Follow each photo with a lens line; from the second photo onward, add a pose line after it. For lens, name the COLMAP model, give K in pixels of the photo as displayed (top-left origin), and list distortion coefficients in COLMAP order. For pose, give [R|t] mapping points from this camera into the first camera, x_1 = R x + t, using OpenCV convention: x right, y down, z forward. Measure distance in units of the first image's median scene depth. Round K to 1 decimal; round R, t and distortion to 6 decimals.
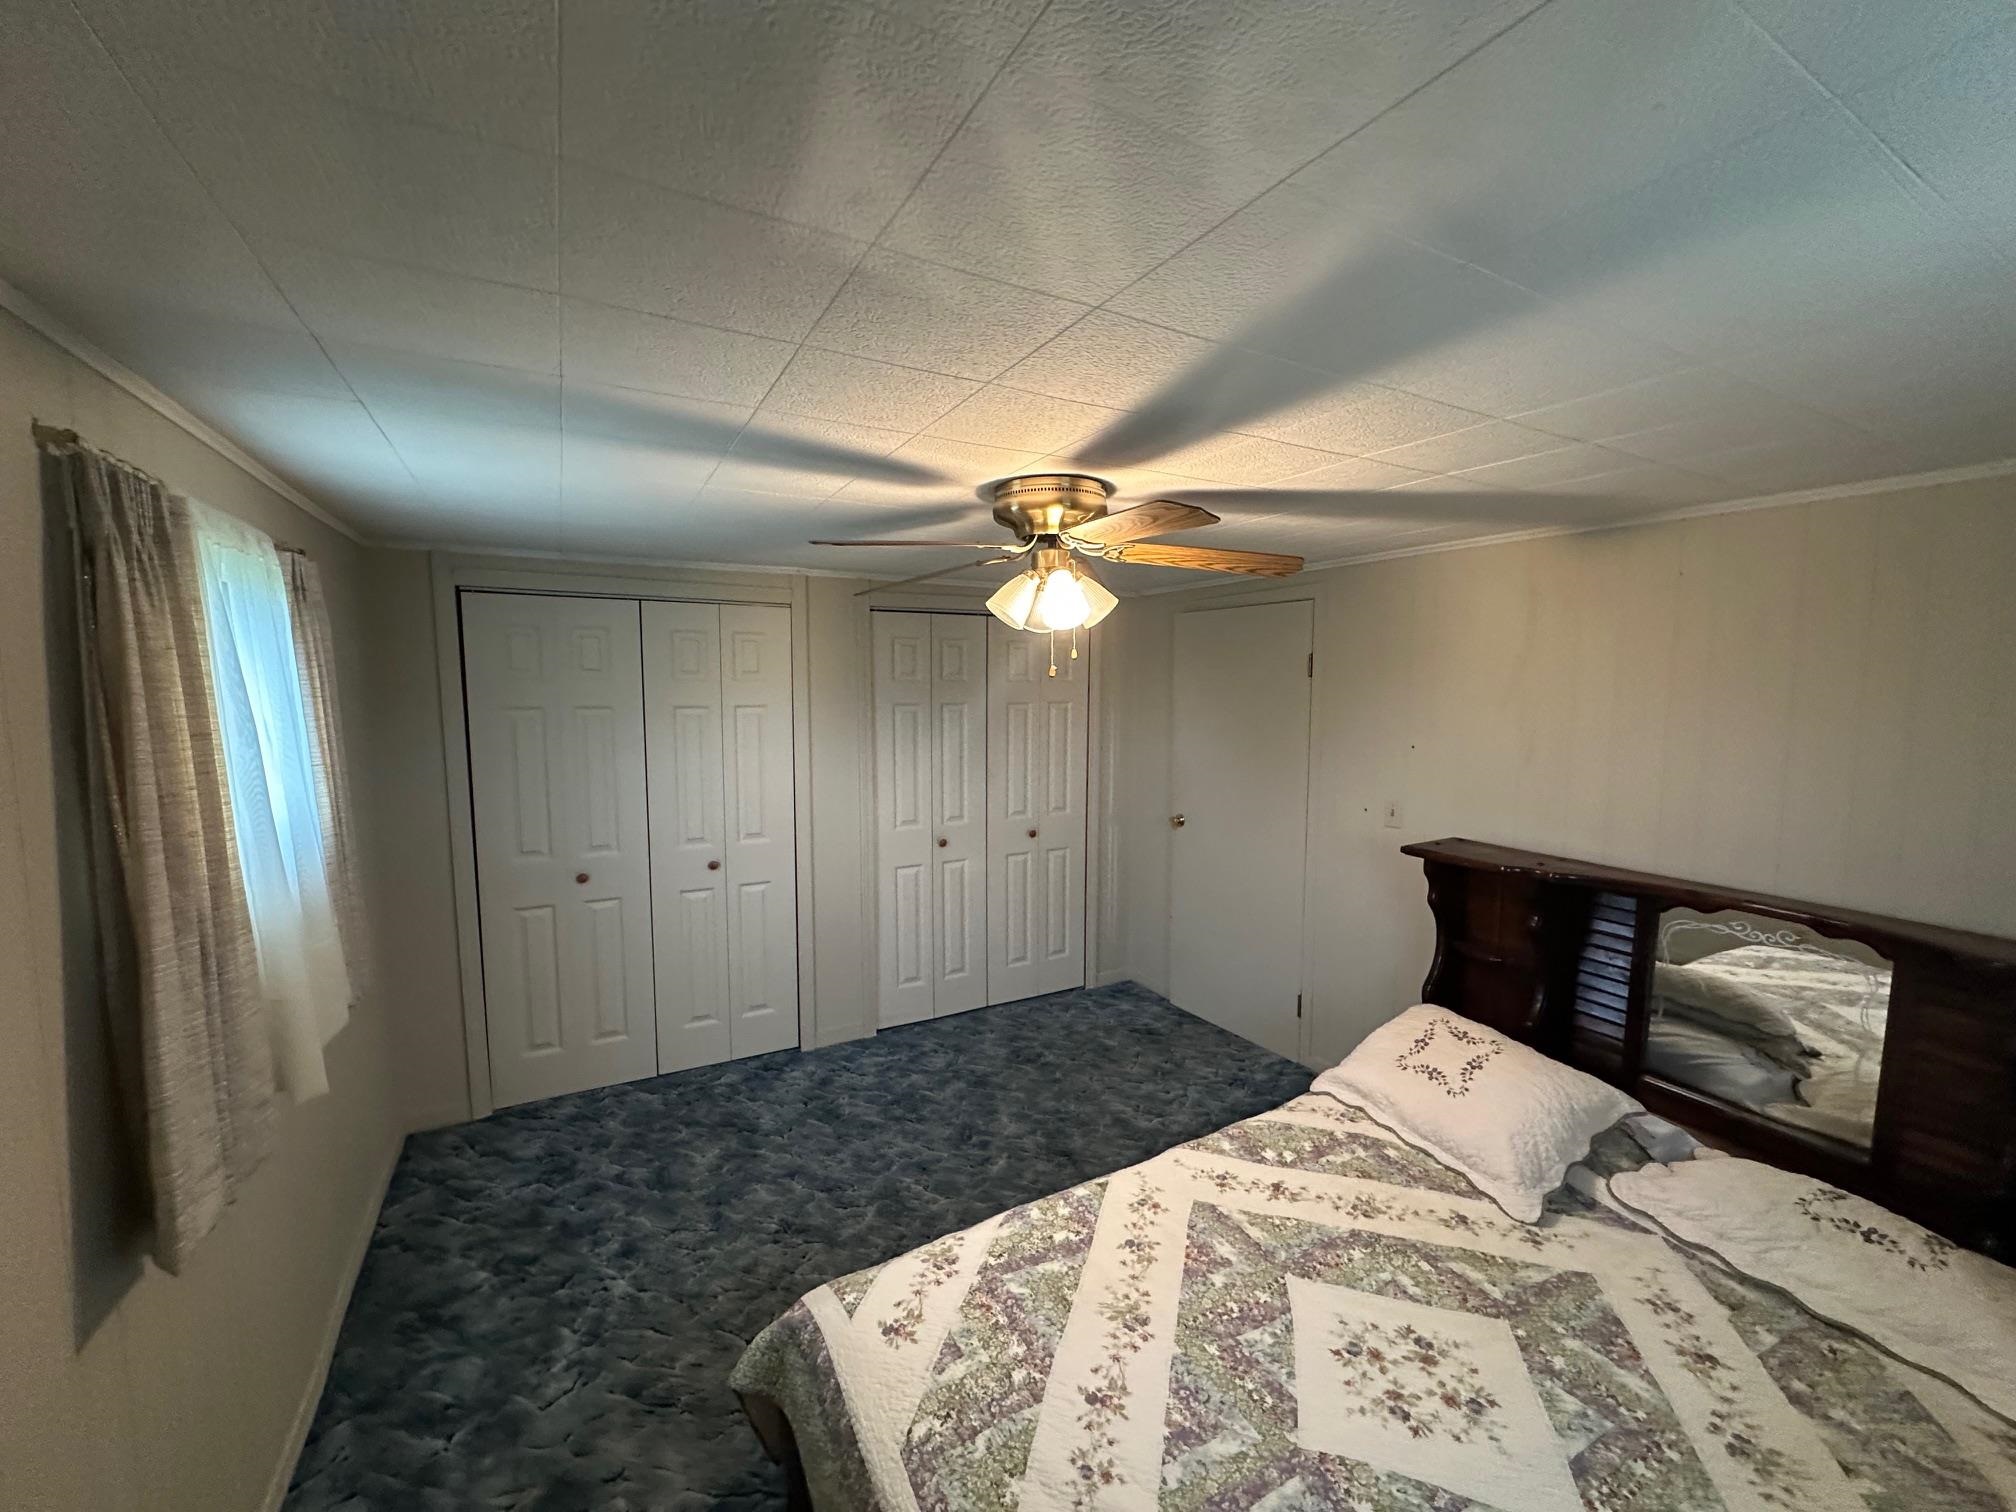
lens RADIAL K [[800.0, 0, 1027.1], [0, 800.0, 761.7], [0, 0, 1]] dist [-0.005315, 0.001792]
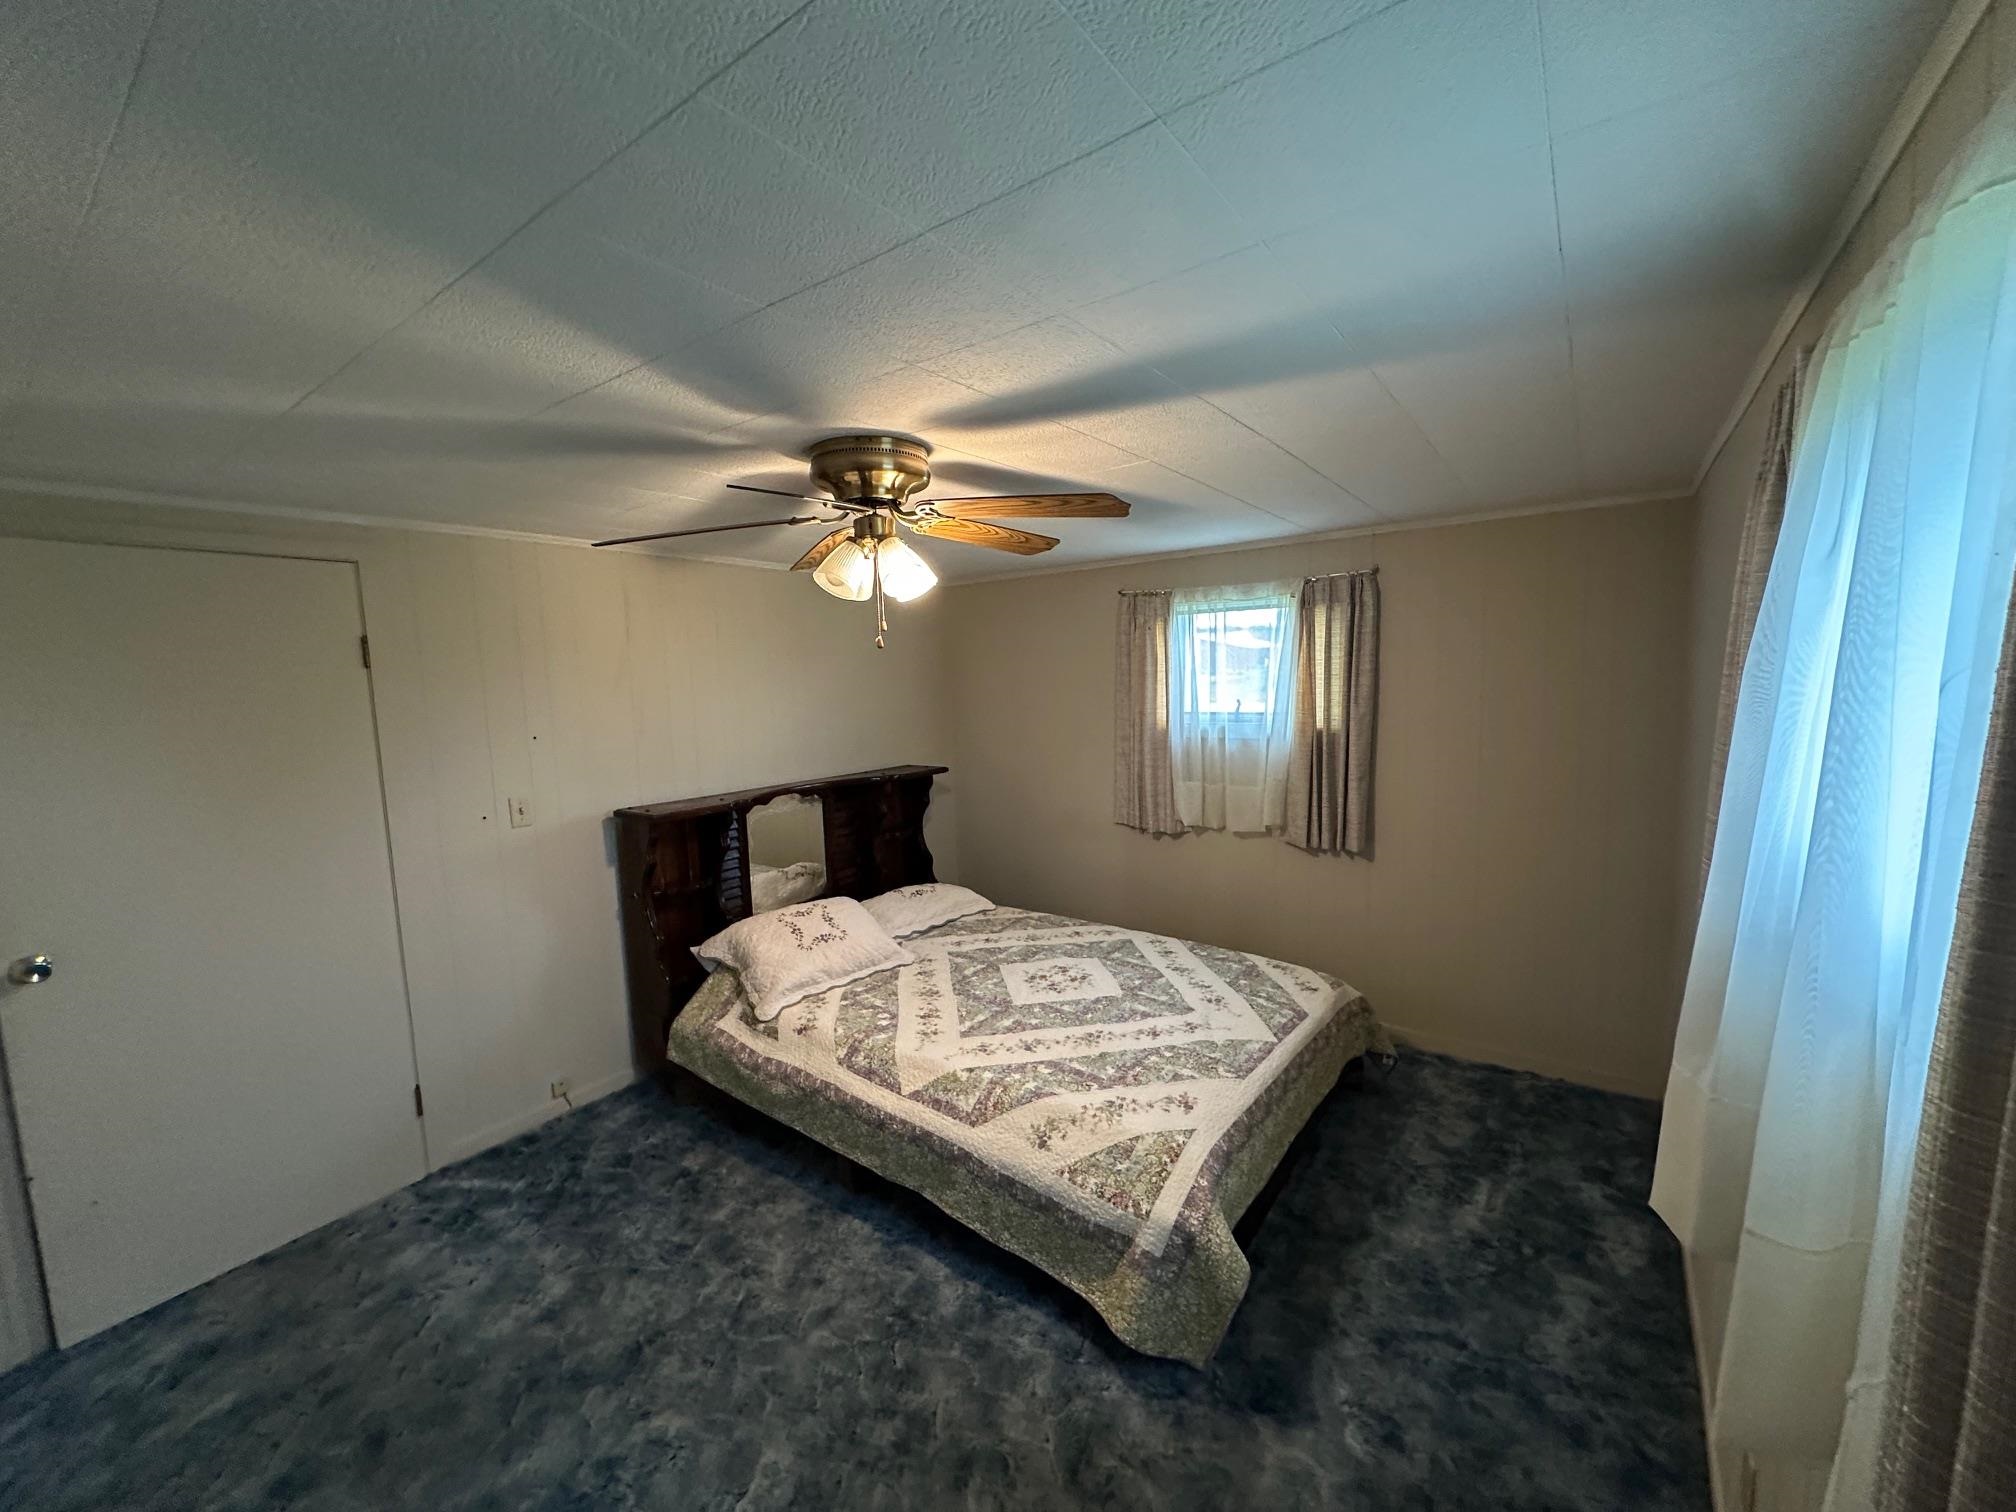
lens RADIAL K [[800.0, 0, 993.4], [0, 800.0, 744.1], [0, 0, 1]] dist [-0.005315, 0.001792]
pose [[-0.394302, -0.071944, 0.916161, -1.117254], [0.122780, 0.983869, 0.130104, -0.120522], [-0.910742, 0.163786, -0.379108, 1.522064]]
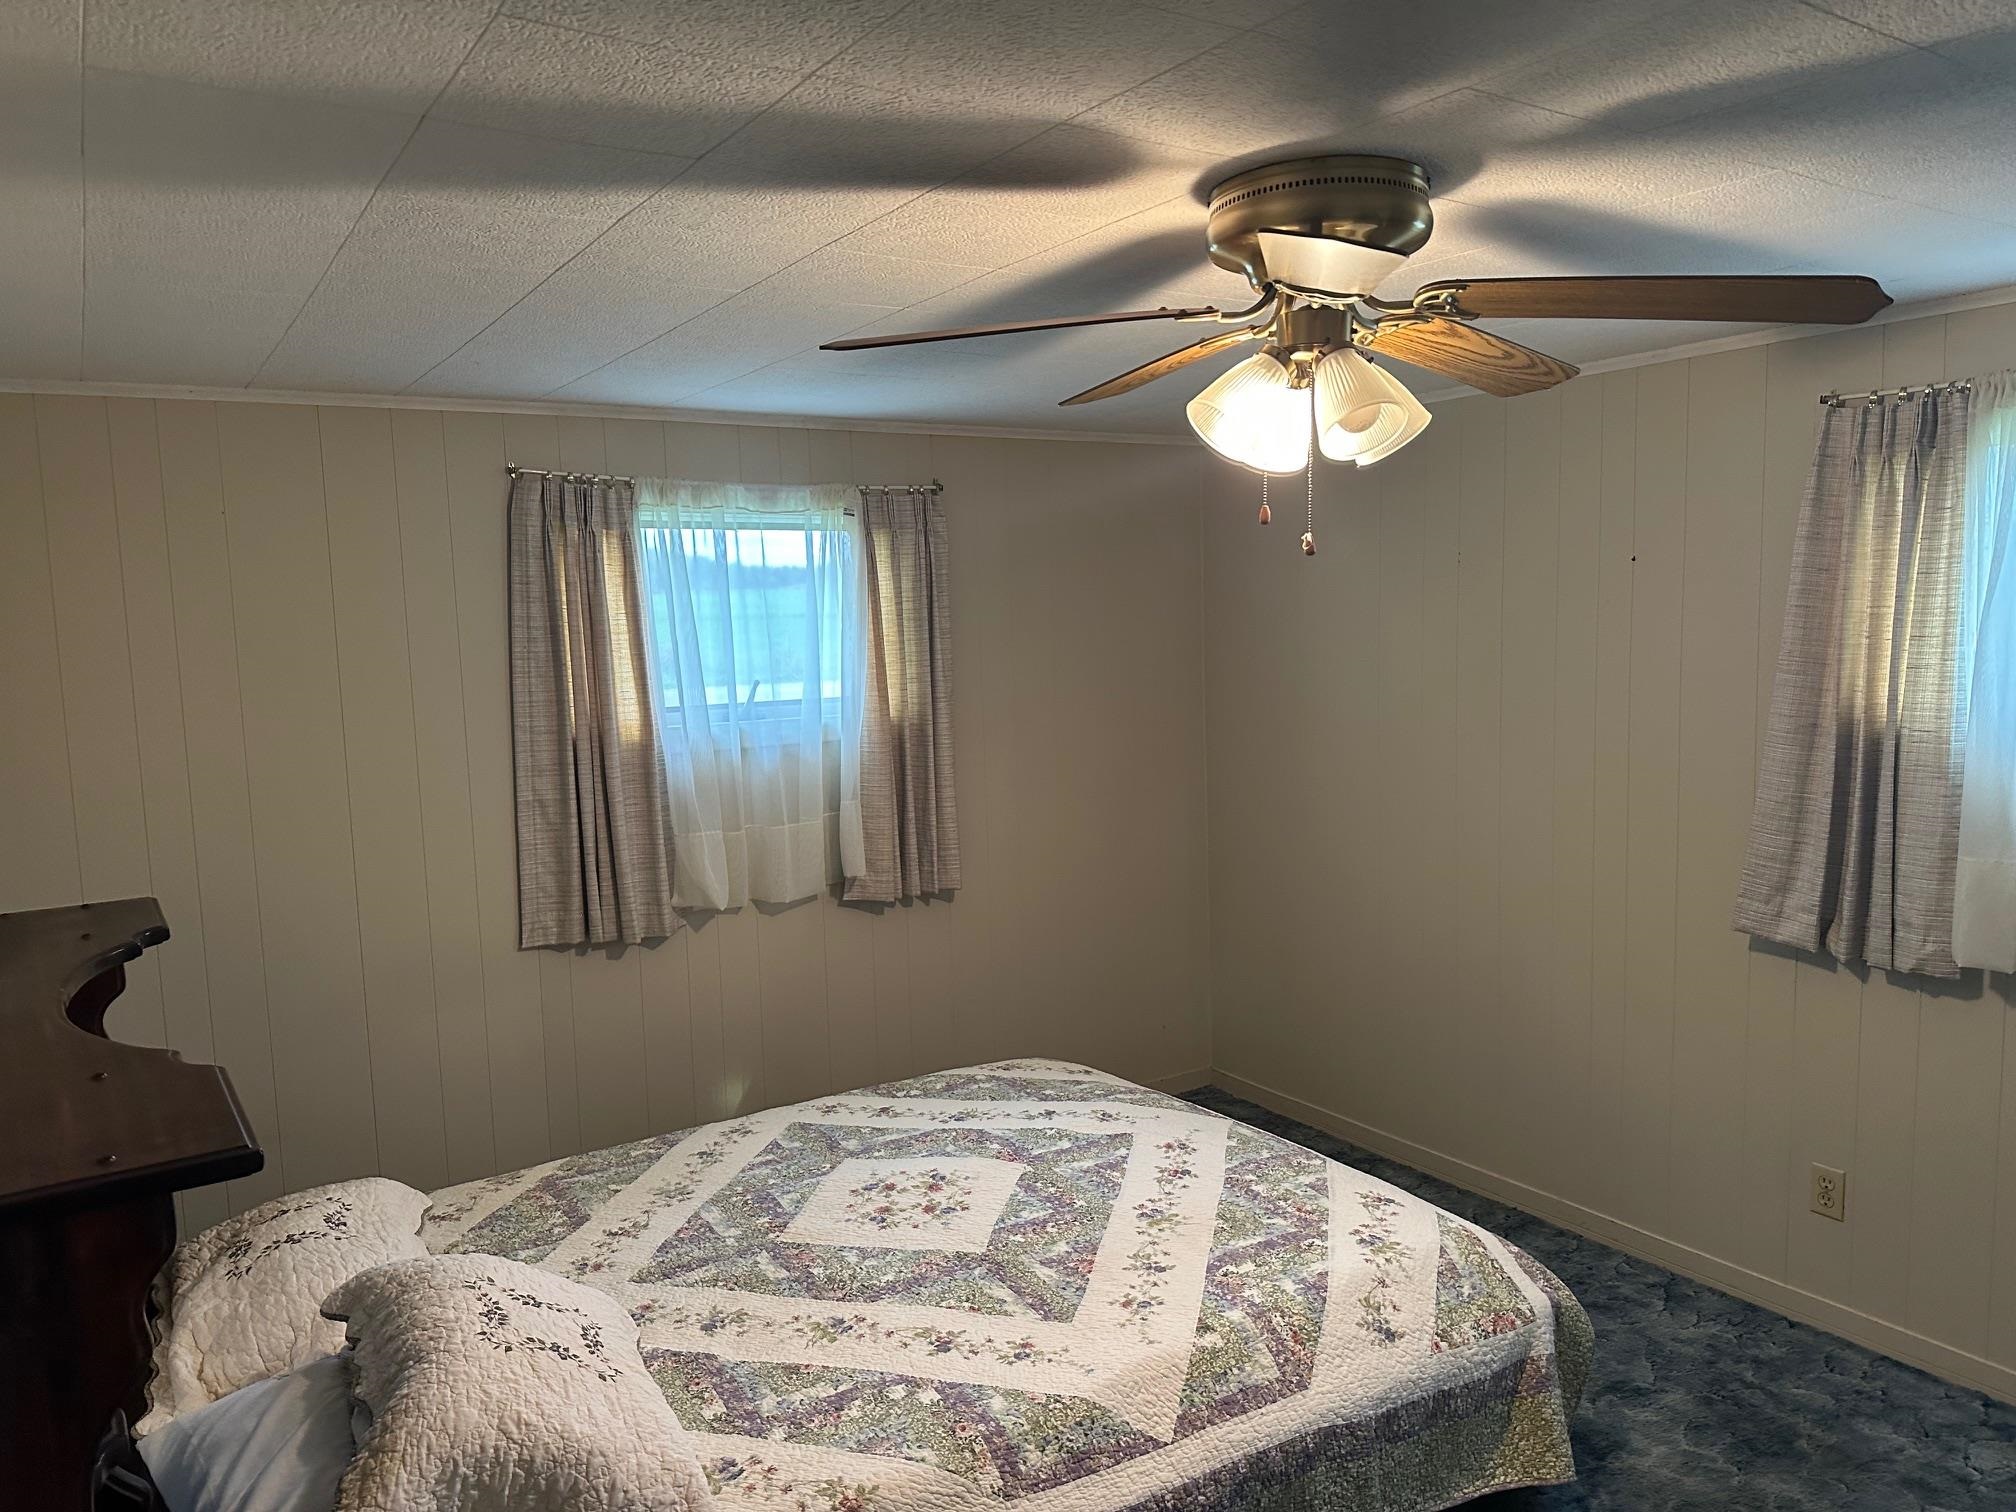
lens RADIAL K [[1413.4, 0, 998.5], [0, 1413.4, 754.4], [0, 0, 1]] dist [0.044121, -0.059842]
pose [[-0.998513, 0.038770, -0.038320, 0.332112], [0.030058, 0.978027, 0.206300, -0.215219], [0.045476, 0.204842, -0.977738, 2.326711]]
